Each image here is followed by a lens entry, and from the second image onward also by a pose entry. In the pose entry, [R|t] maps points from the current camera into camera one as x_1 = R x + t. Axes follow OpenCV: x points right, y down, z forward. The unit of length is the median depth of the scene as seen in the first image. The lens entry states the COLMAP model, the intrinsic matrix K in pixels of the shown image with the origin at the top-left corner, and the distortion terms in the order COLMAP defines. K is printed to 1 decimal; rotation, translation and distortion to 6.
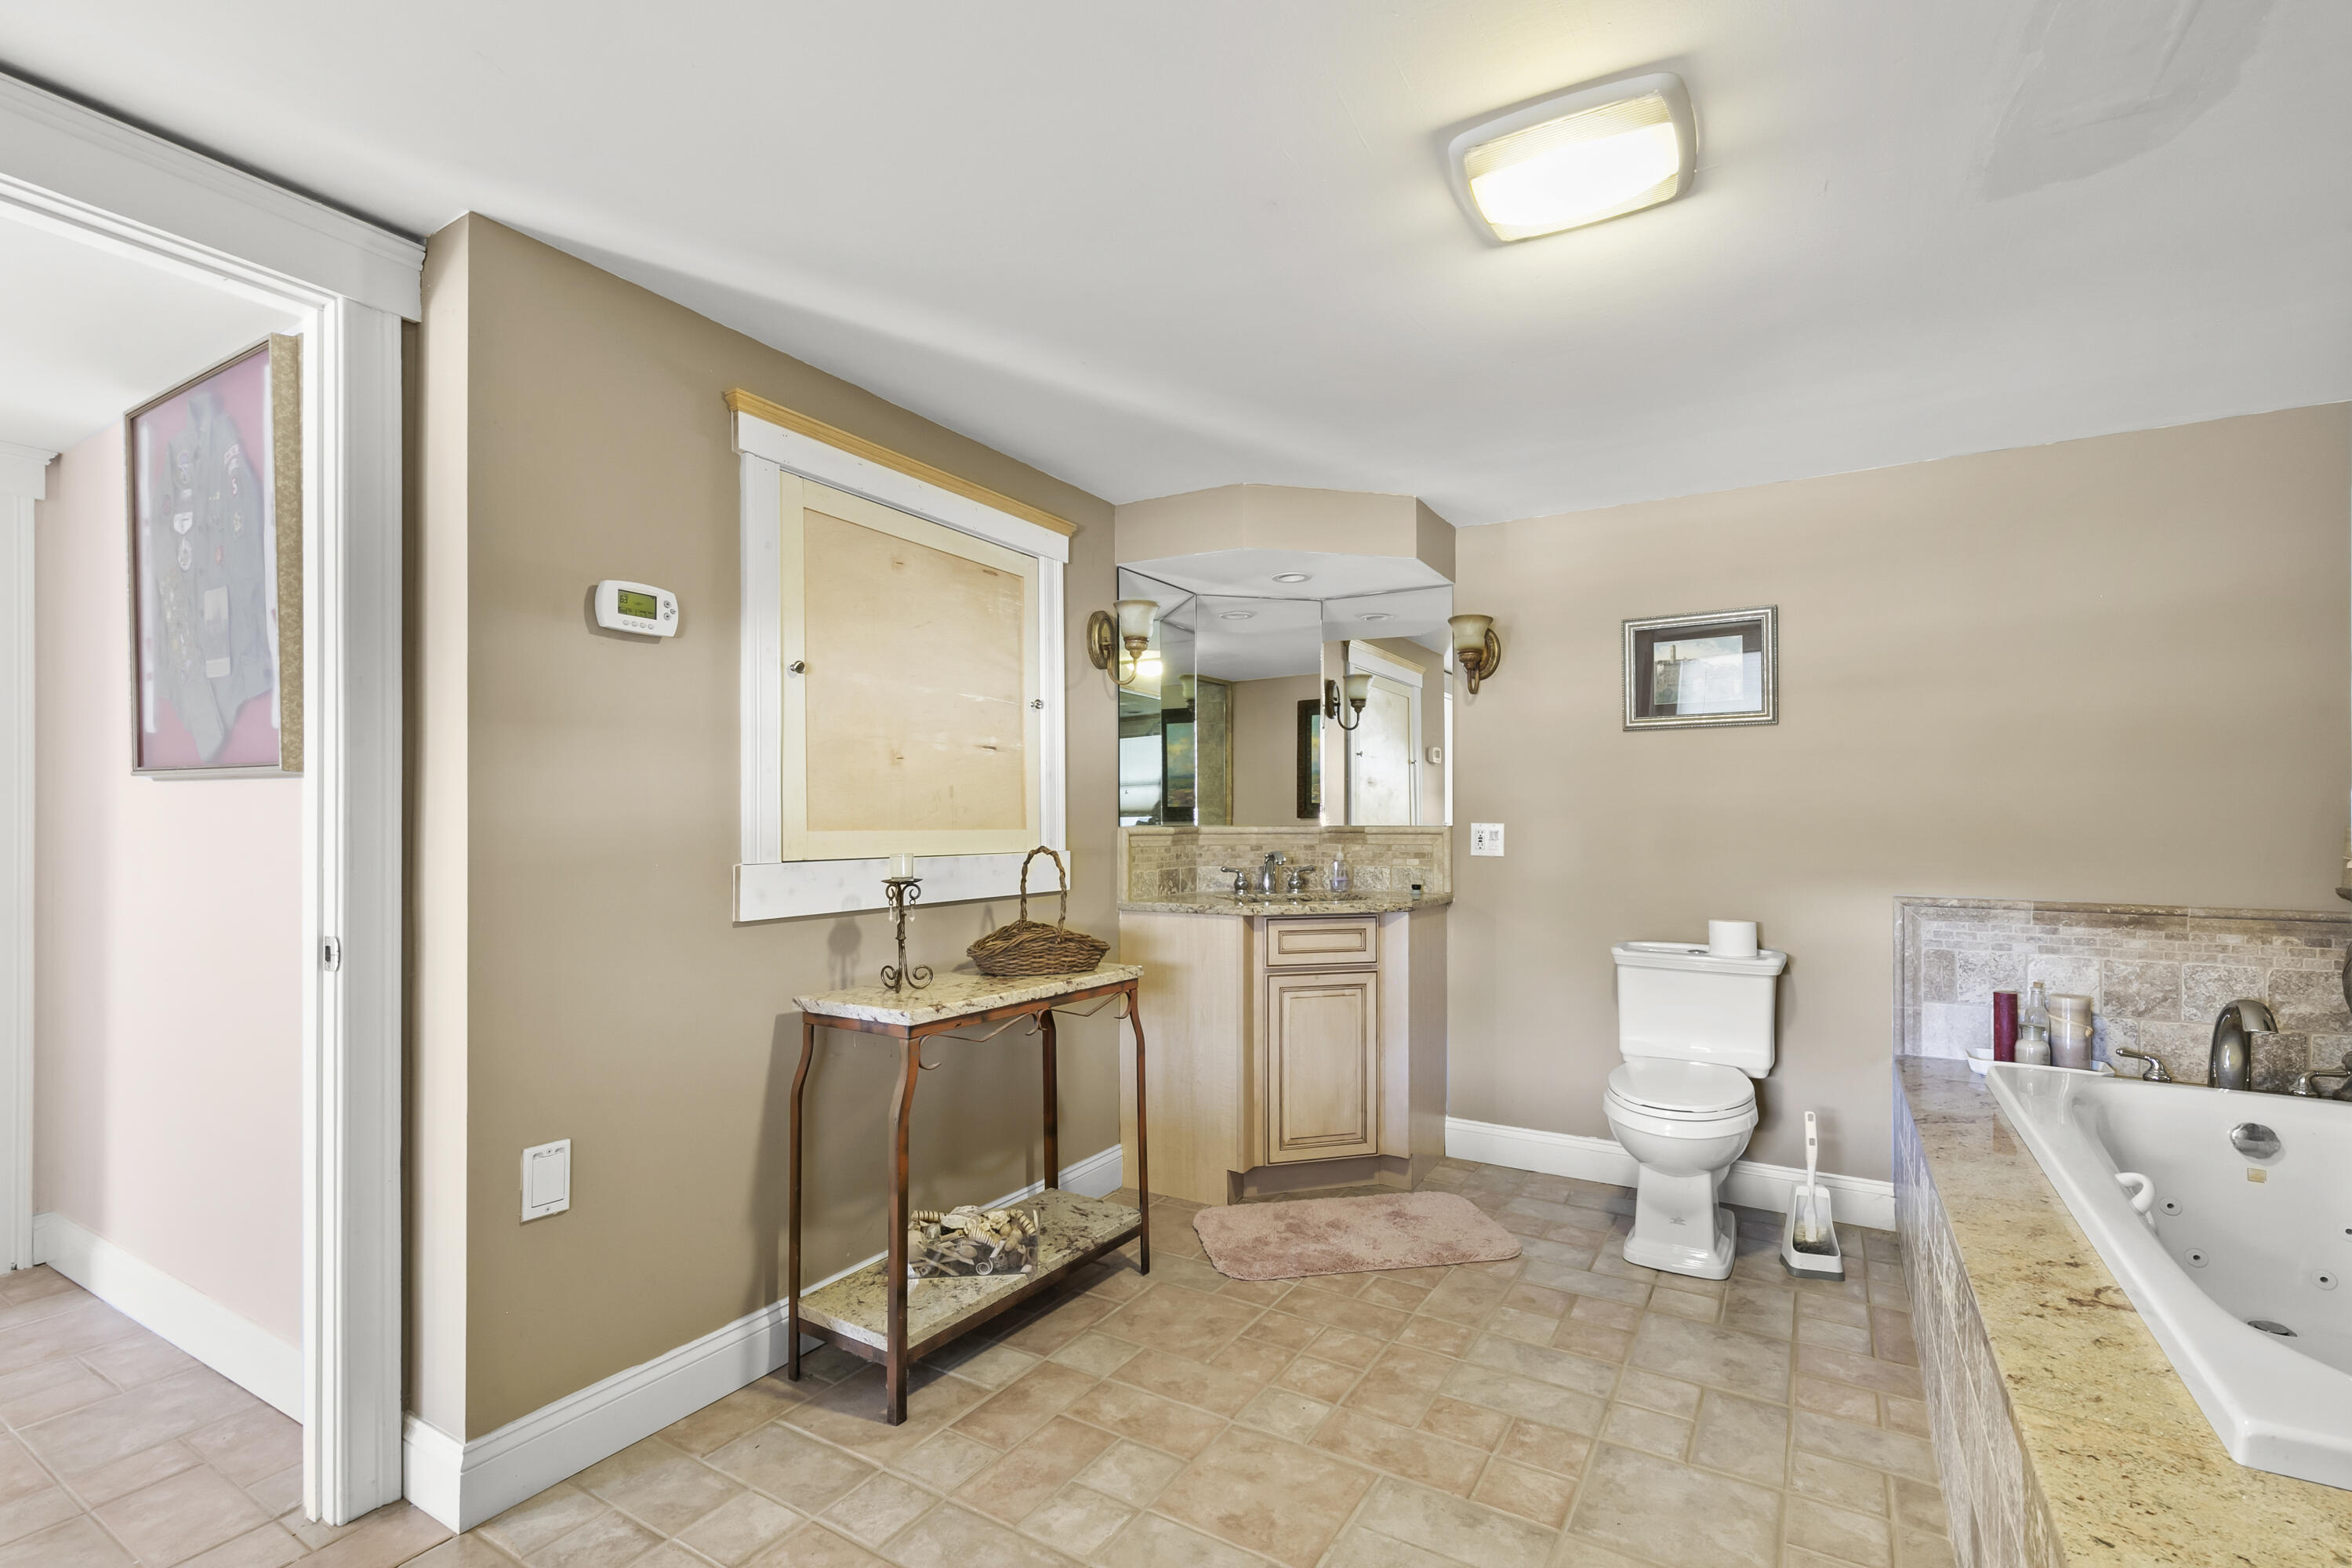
lens RADIAL K [[1050.2, 0, 1194.5], [0, 1050.2, 814.8], [0, 0, 1]] dist [0.002071, -0.000862]
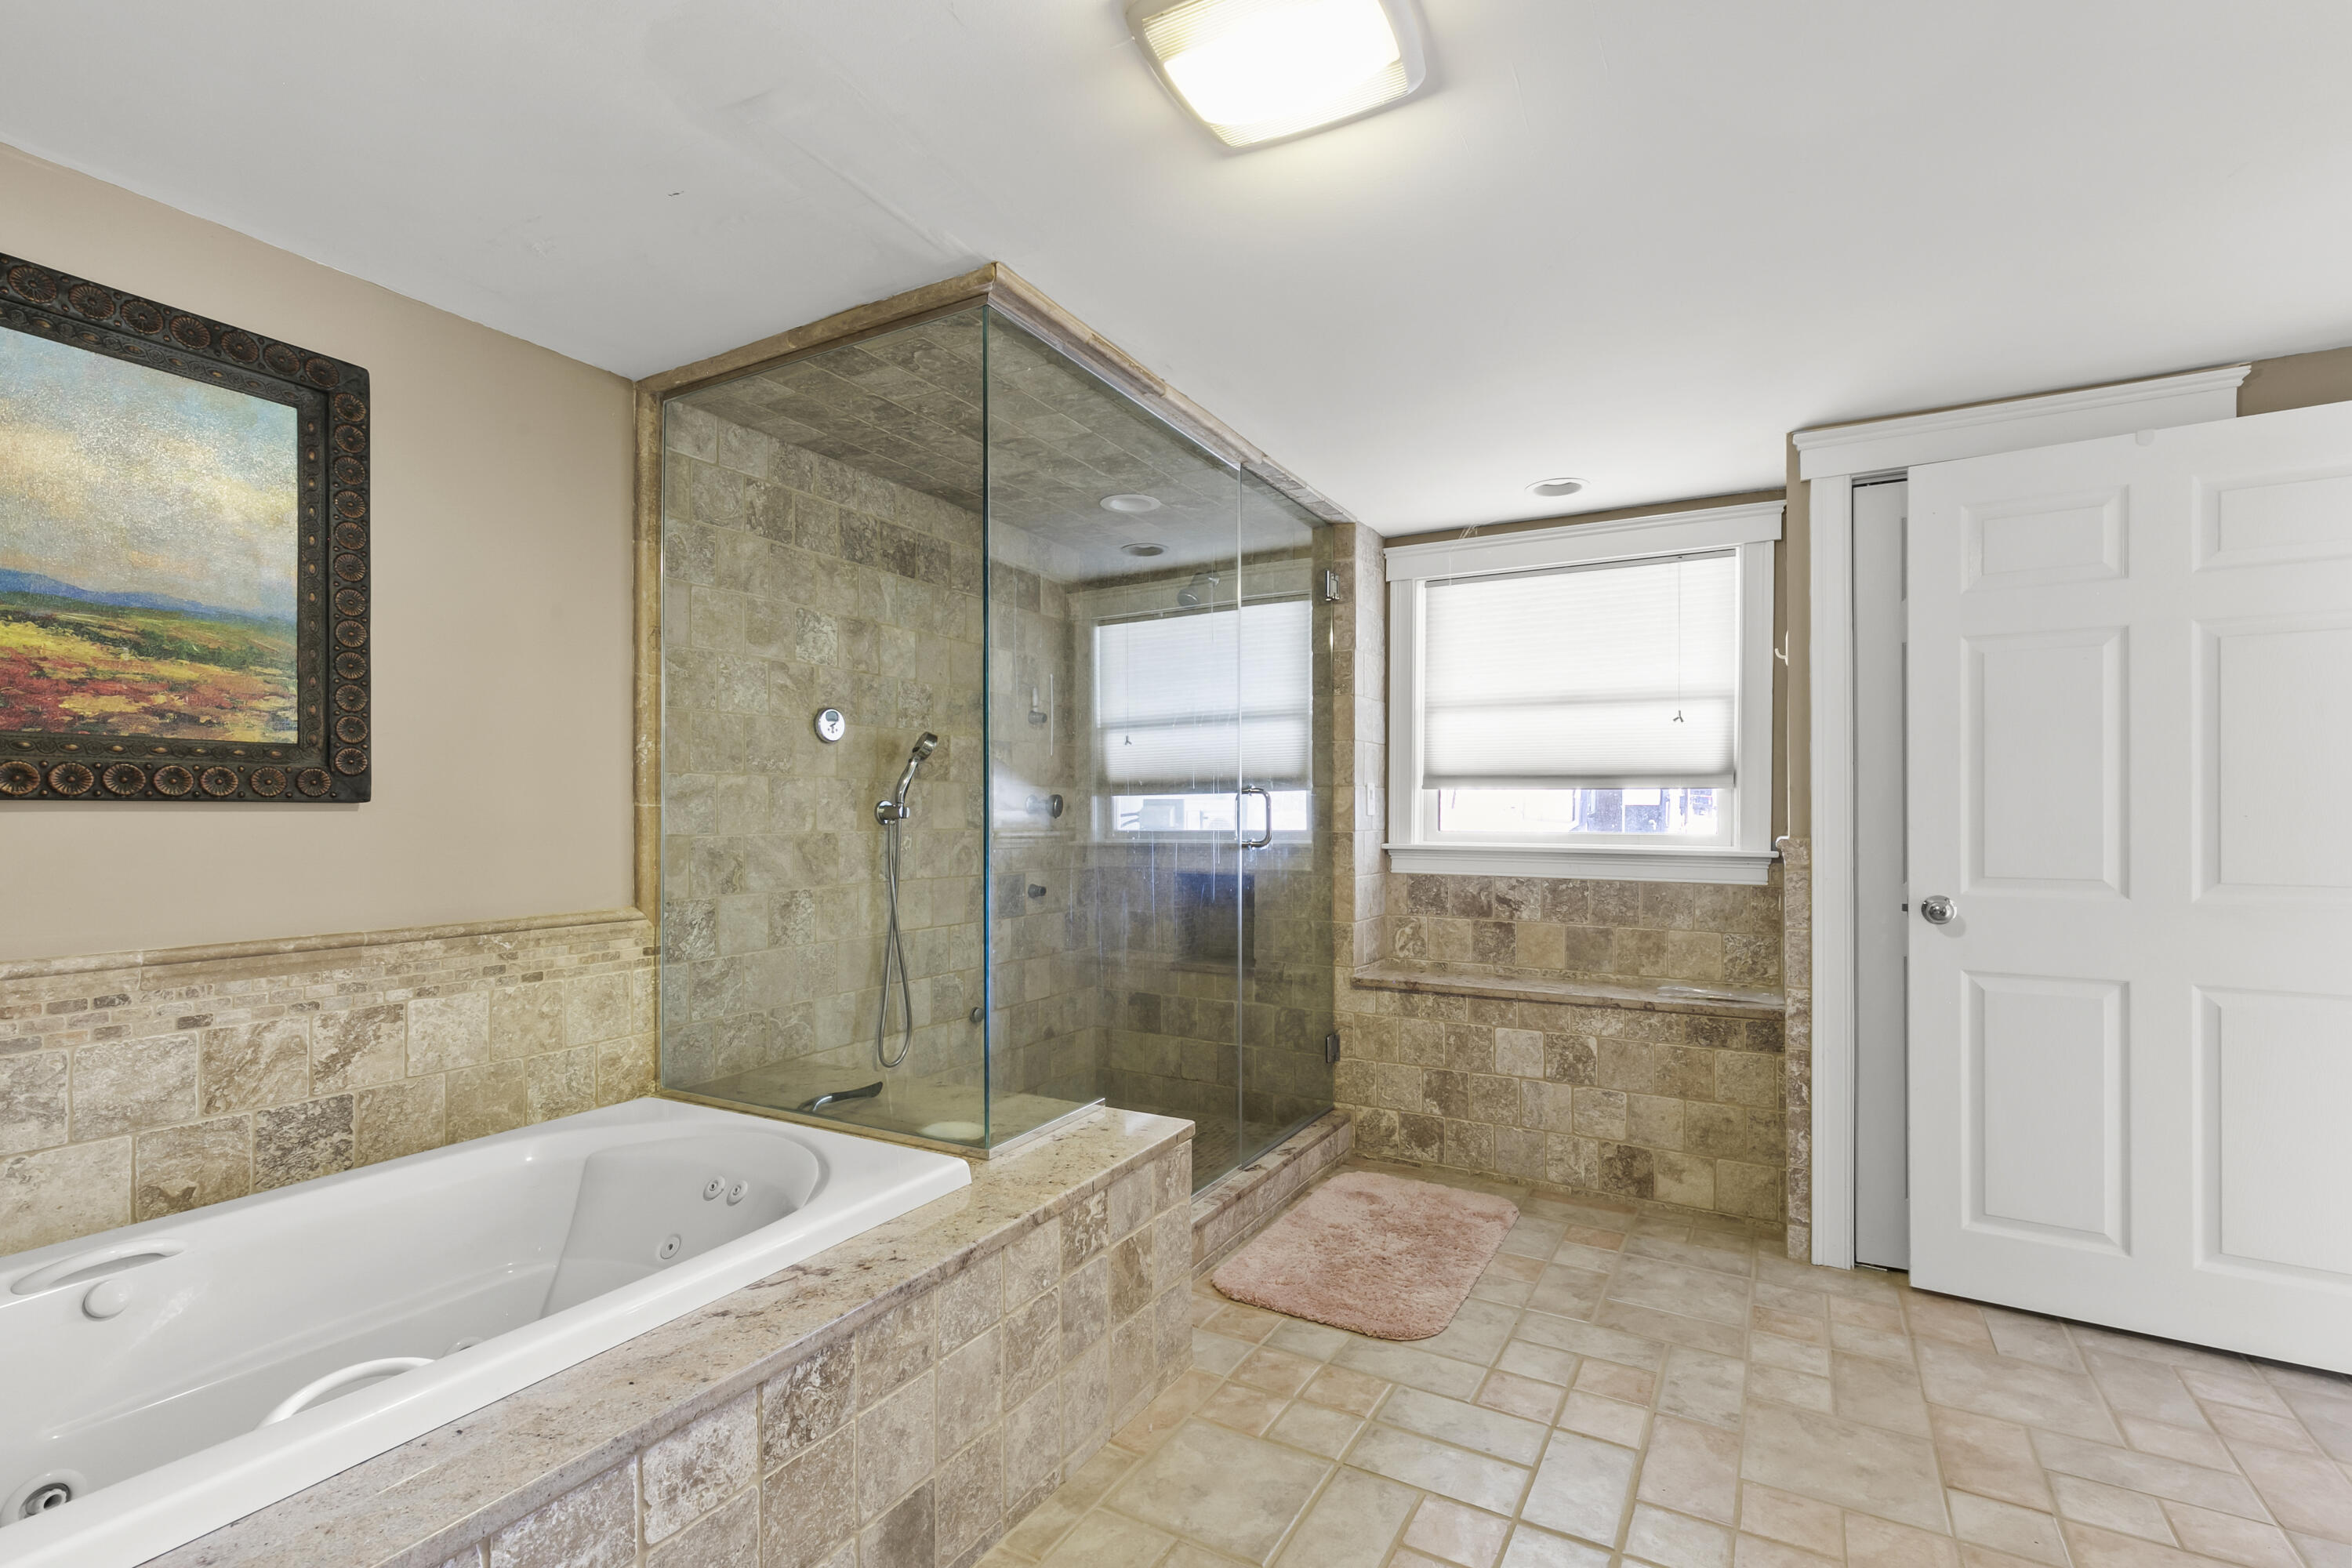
lens RADIAL K [[1050.6, 0, 1179.7], [0, 1050.6, 813.4], [0, 0, 1]] dist [0.004223, -0.000528]
pose [[-0.999969, -0.002260, -0.007485, 0.247606], [-0.002221, 0.999984, -0.005219, 0.005090], [0.007497, -0.005203, -0.999958, 1.025268]]
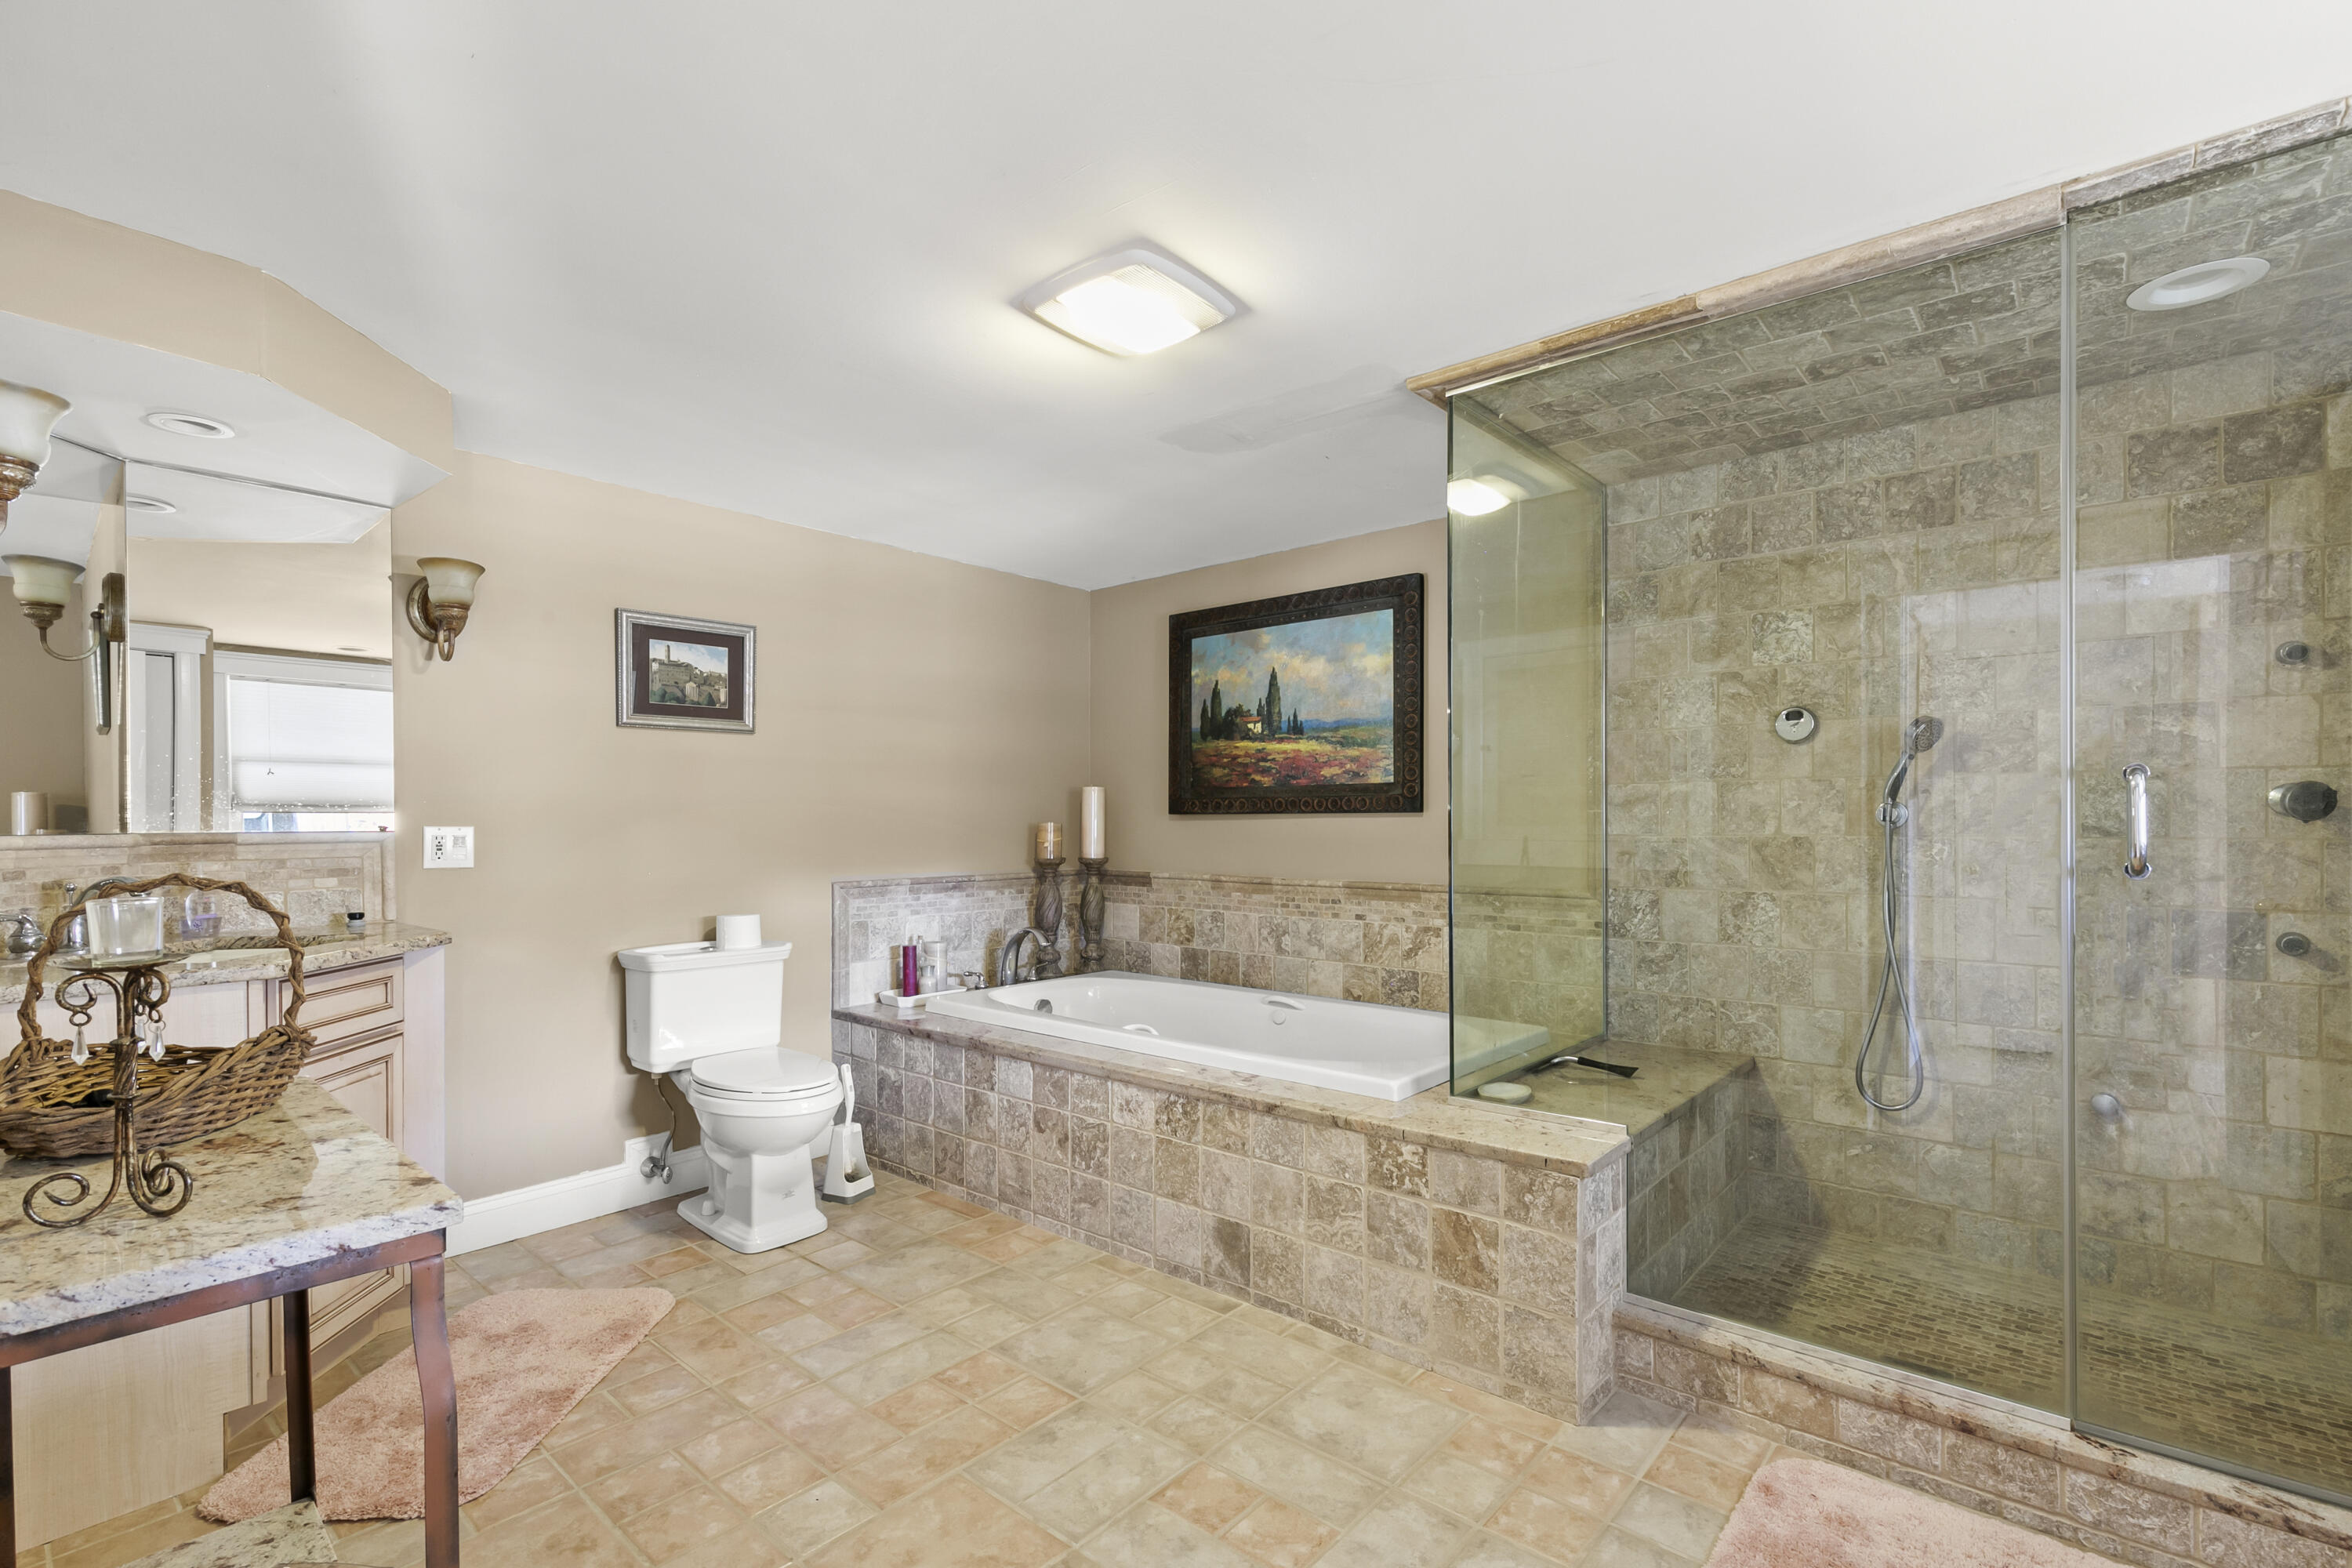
lens RADIAL K [[1050.6, 0, 1179.7], [0, 1050.6, 813.4], [0, 0, 1]] dist [0.004223, -0.000528]
pose [[0.181969, 0.003173, 0.983299, -0.494559], [0.000035, 0.999995, -0.003234, 0.001071], [-0.983304, 0.000623, 0.181968, 0.389098]]
